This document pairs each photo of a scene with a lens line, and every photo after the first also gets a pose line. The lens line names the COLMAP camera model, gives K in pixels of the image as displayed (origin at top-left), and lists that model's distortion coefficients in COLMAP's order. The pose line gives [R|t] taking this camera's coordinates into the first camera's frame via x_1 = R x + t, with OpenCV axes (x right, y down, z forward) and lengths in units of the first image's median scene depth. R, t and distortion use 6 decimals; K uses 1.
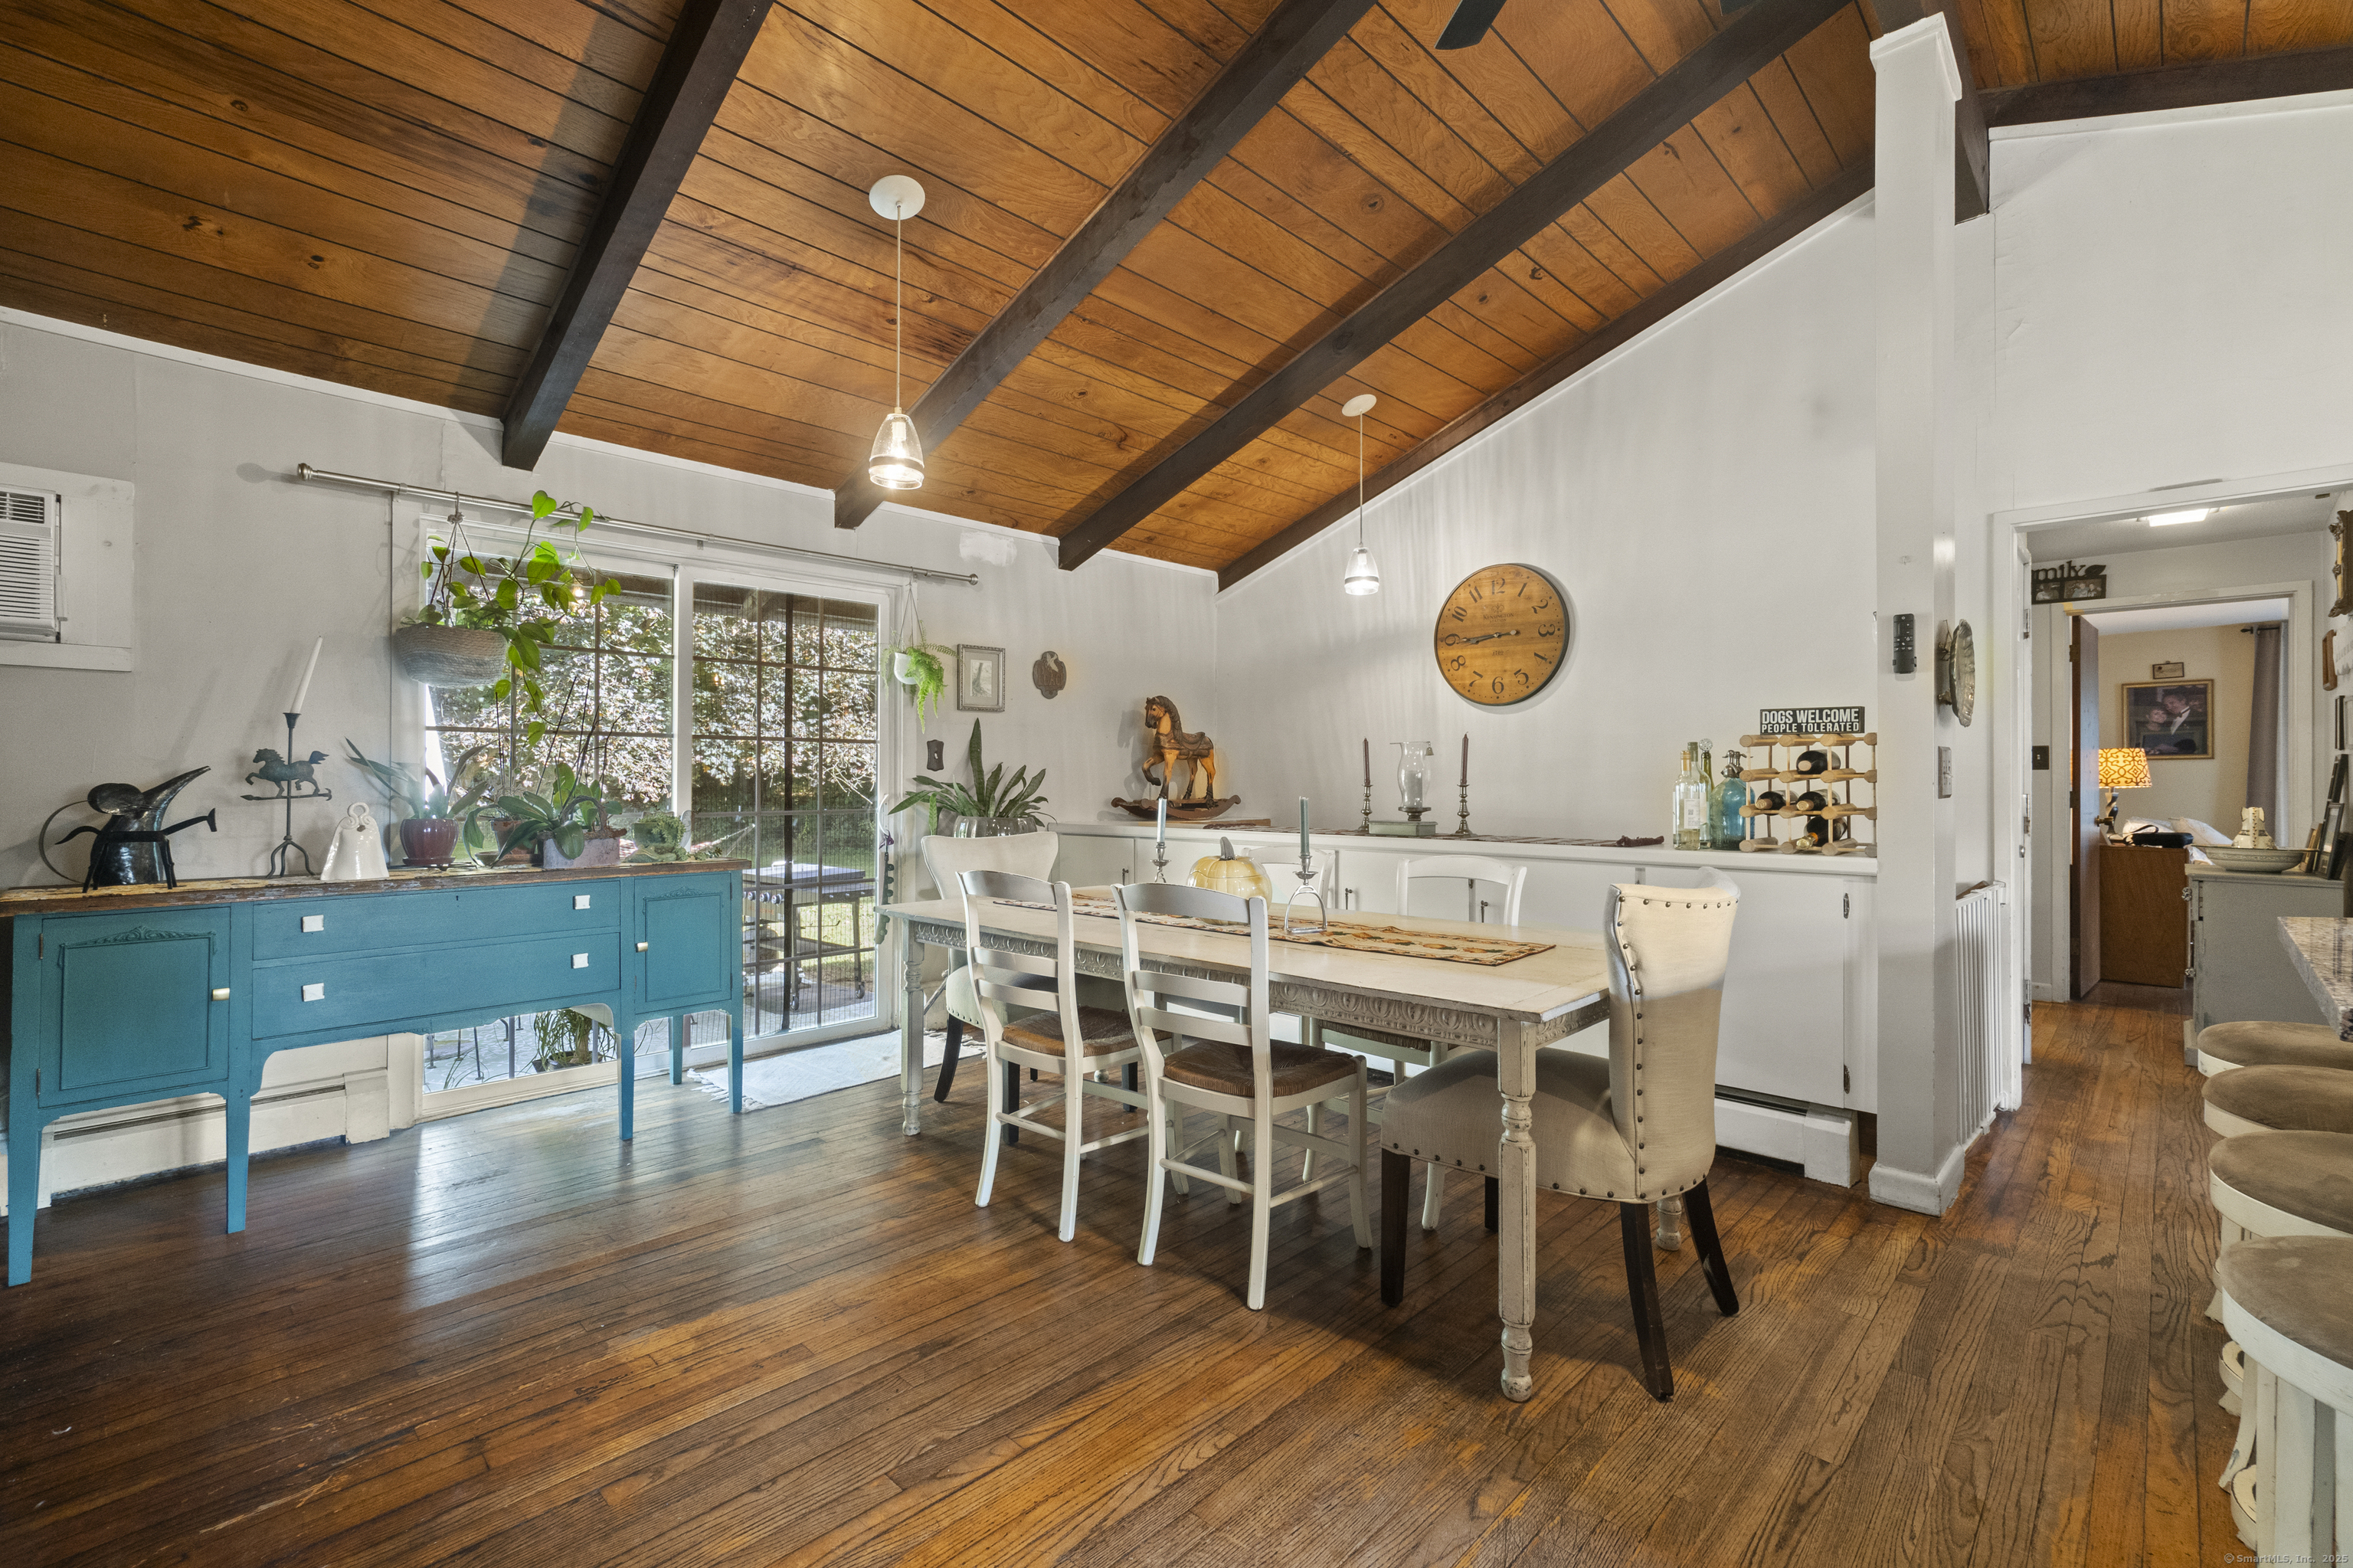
lens RADIAL K [[1013.1, 0, 1188.0], [0, 1013.1, 779.3], [0, 0, 1]] dist [-0.005087, 0.001149]
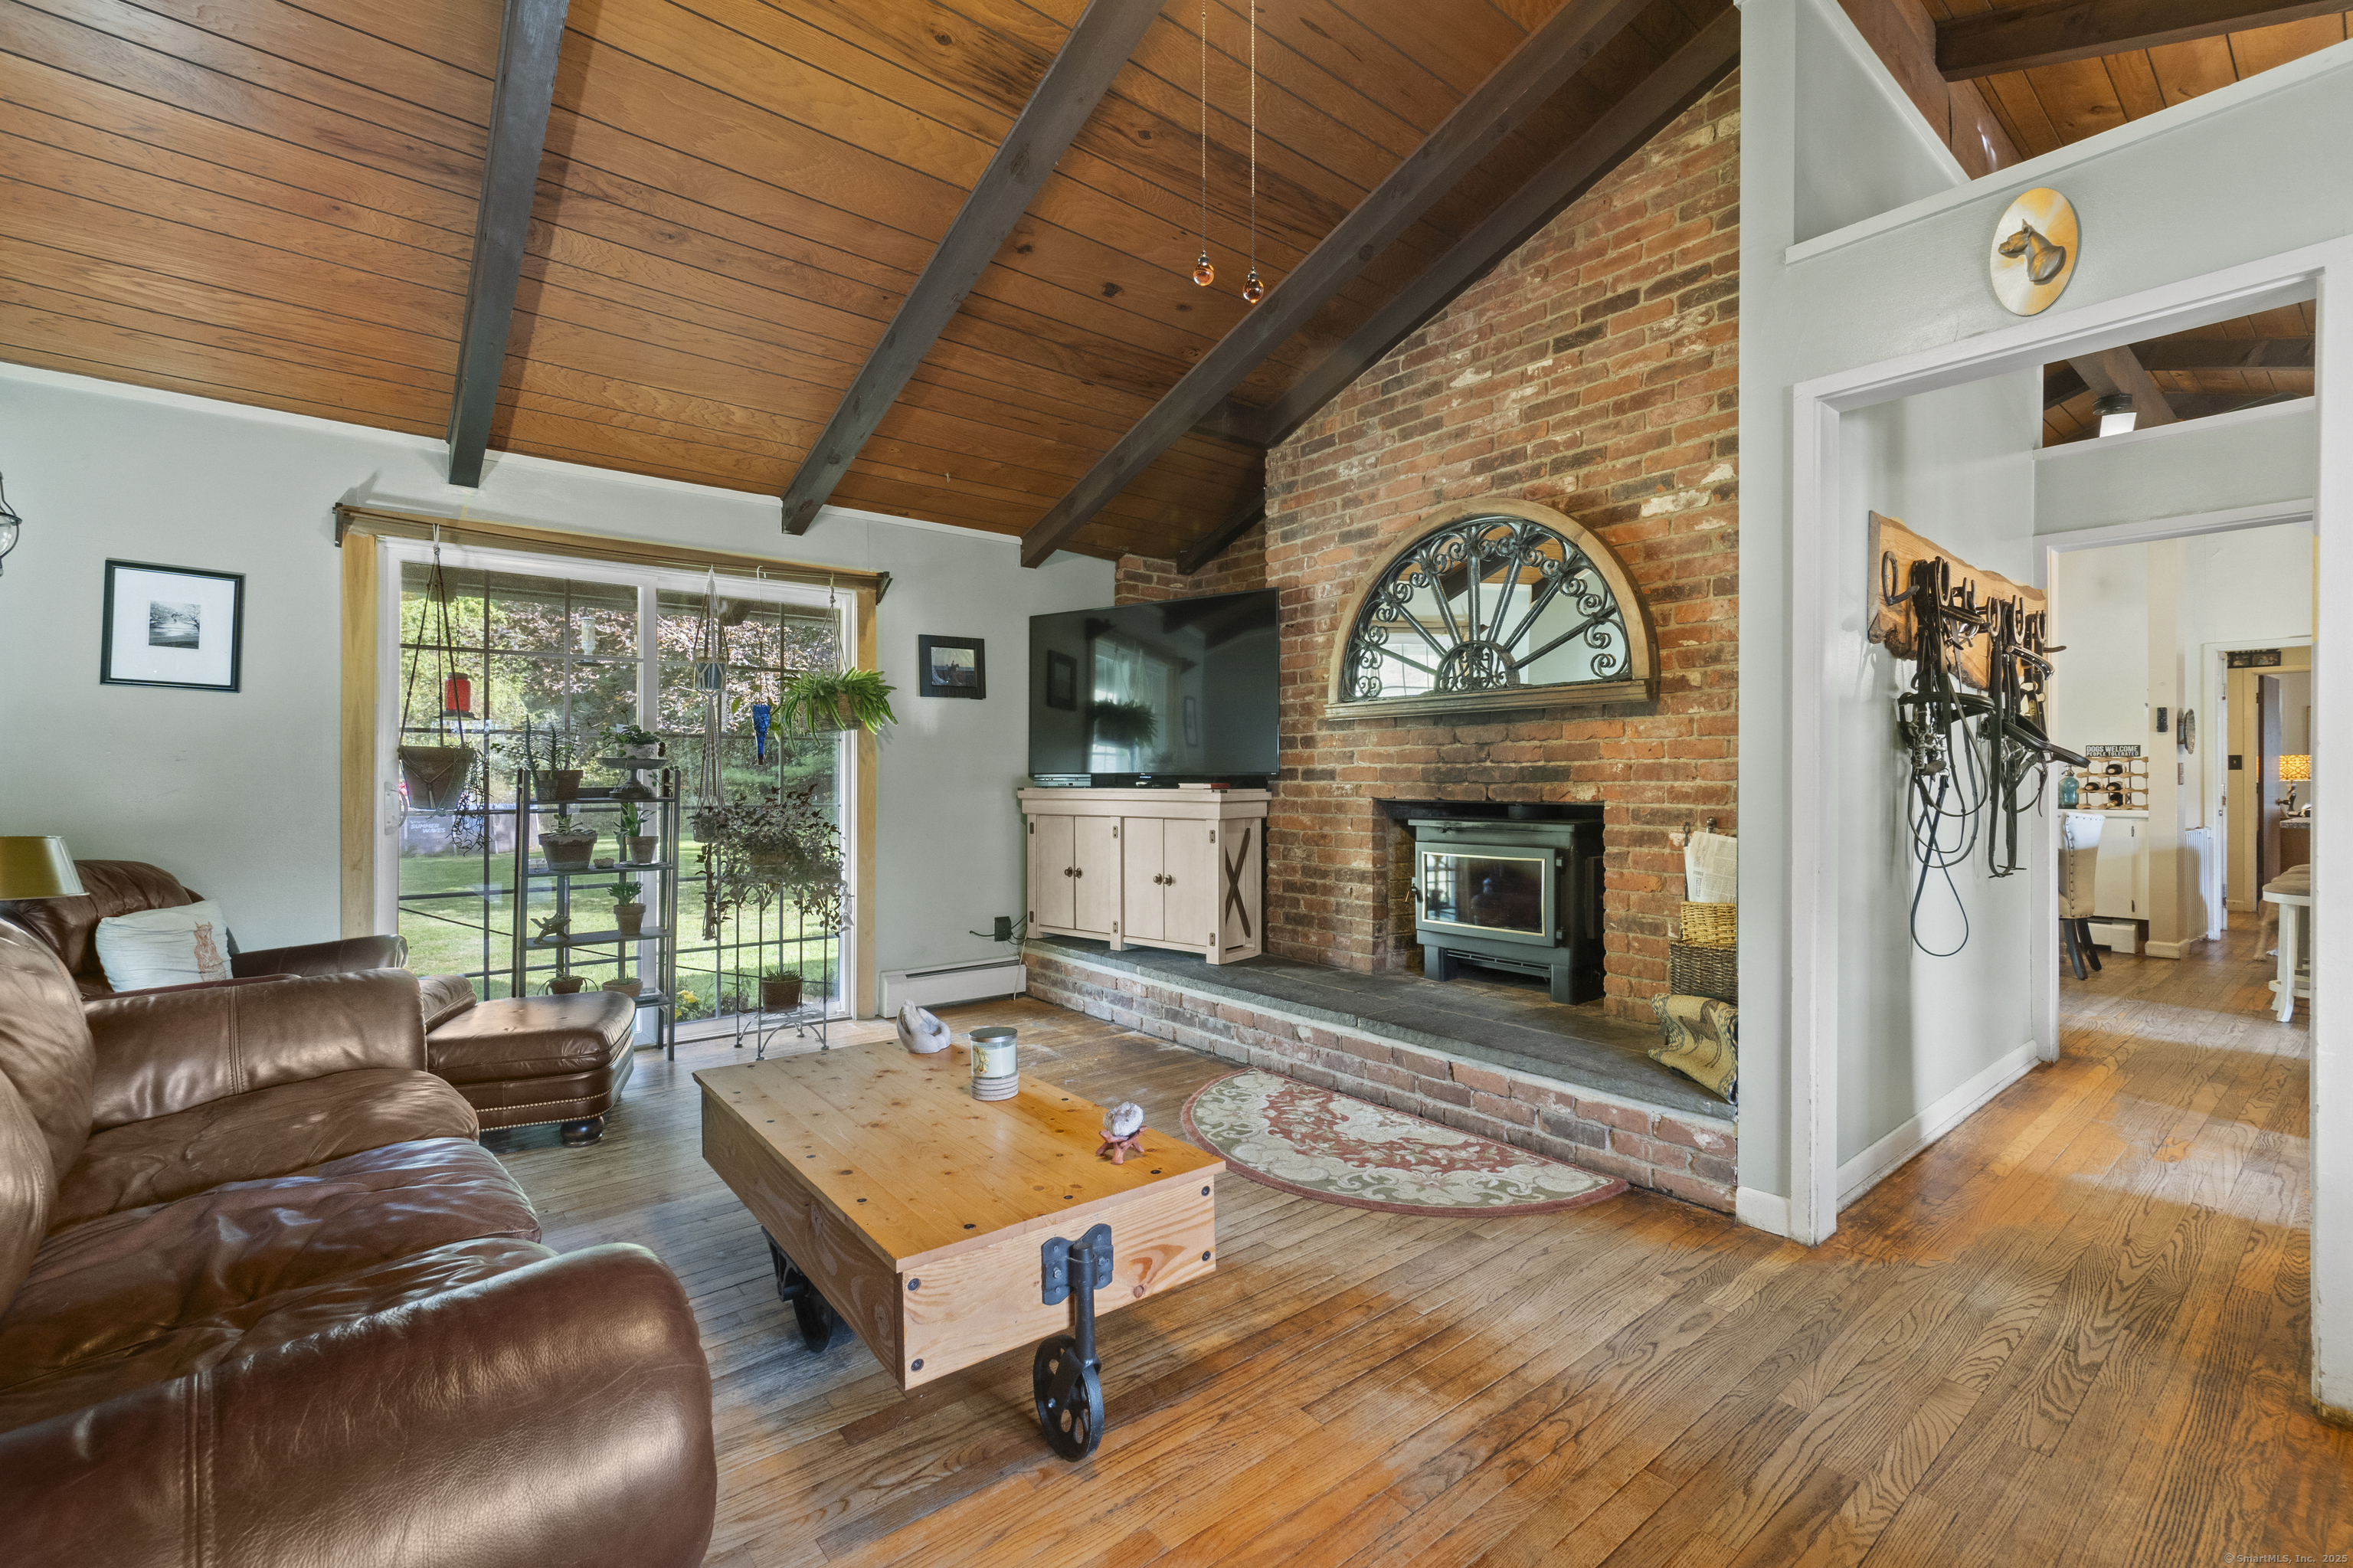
lens RADIAL K [[1013.1, 0, 1163.7], [0, 1013.1, 776.3], [0, 0, 1]] dist [-0.005087, 0.001149]
pose [[0.991976, -0.000652, -0.126425, -1.237144], [0.001082, 0.999994, 0.003326, -0.011108], [0.126422, -0.003436, 0.991971, -1.546224]]
